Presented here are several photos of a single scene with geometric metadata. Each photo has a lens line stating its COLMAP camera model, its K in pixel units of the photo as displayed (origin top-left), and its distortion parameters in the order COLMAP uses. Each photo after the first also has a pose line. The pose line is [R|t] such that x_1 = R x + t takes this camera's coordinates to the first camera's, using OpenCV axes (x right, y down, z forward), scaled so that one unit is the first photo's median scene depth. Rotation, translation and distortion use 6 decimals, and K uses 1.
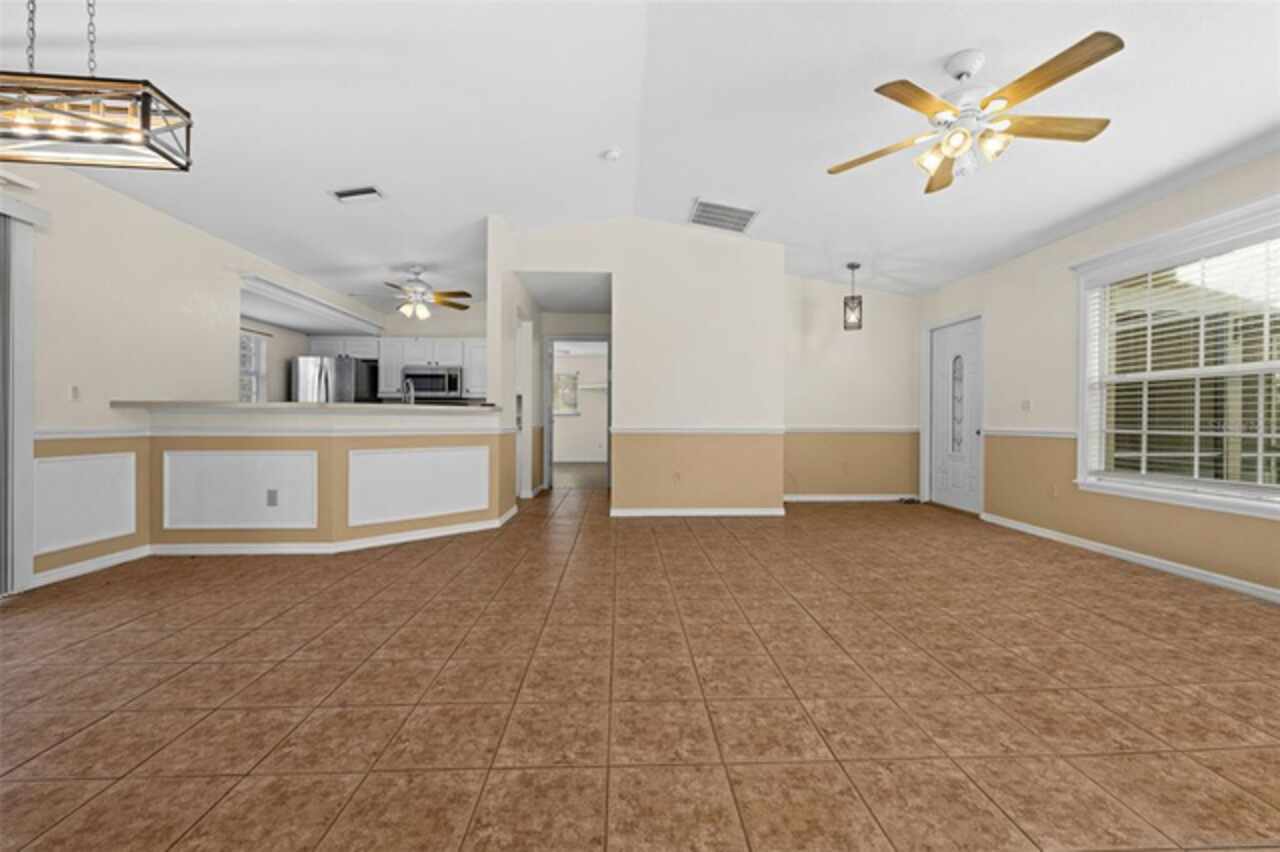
lens RADIAL K [[503.6, 0, 642.9], [0, 503.6, 423.1], [0, 0, 1]] dist [0.000612, 0.000296]
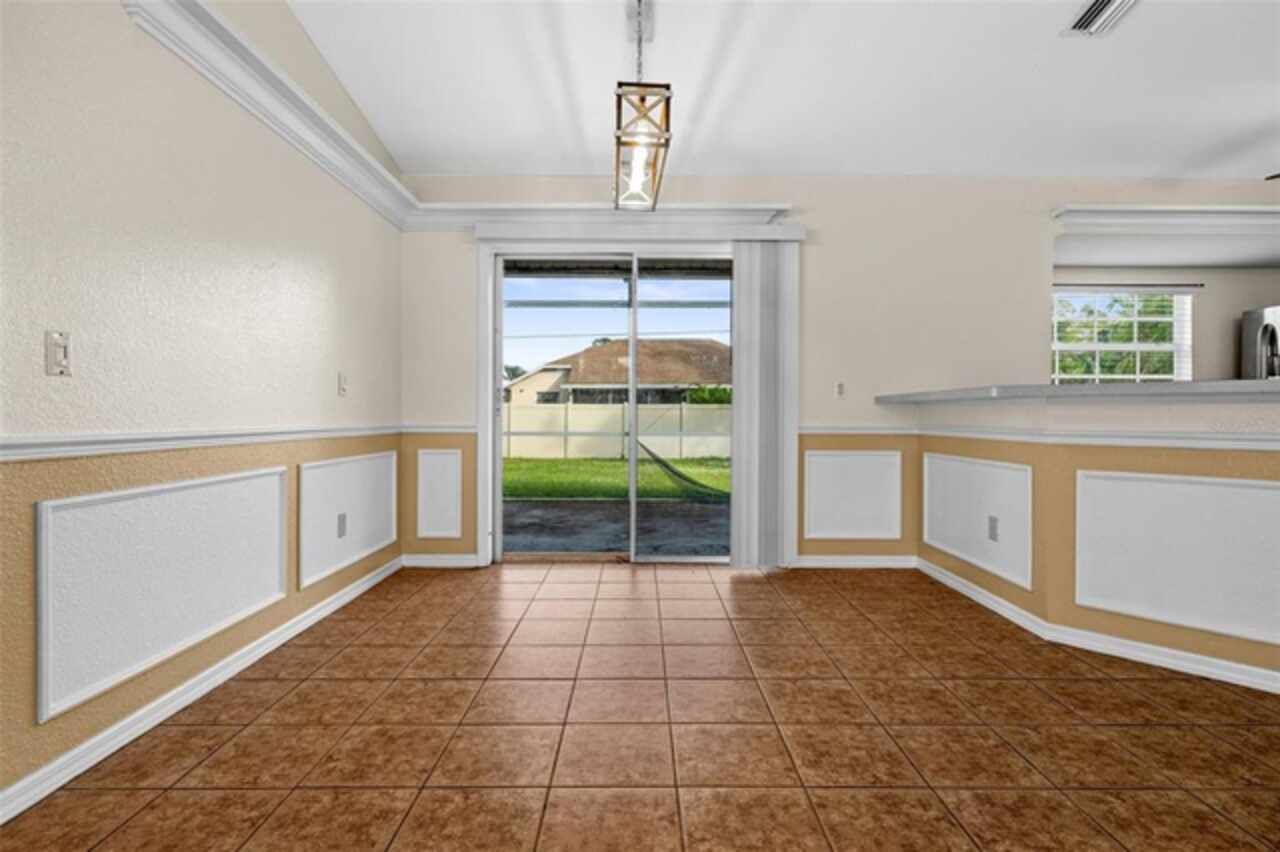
lens RADIAL K [[621.7, 0, 640.9], [0, 621.7, 420.0], [0, 0, 1]] dist [0.000397, 0.000475]
pose [[-0.041773, 0.002203, -0.999125, 0.112005], [-0.009180, 0.999955, 0.002589, 0.001578], [0.999085, 0.009280, -0.041751, 0.458072]]
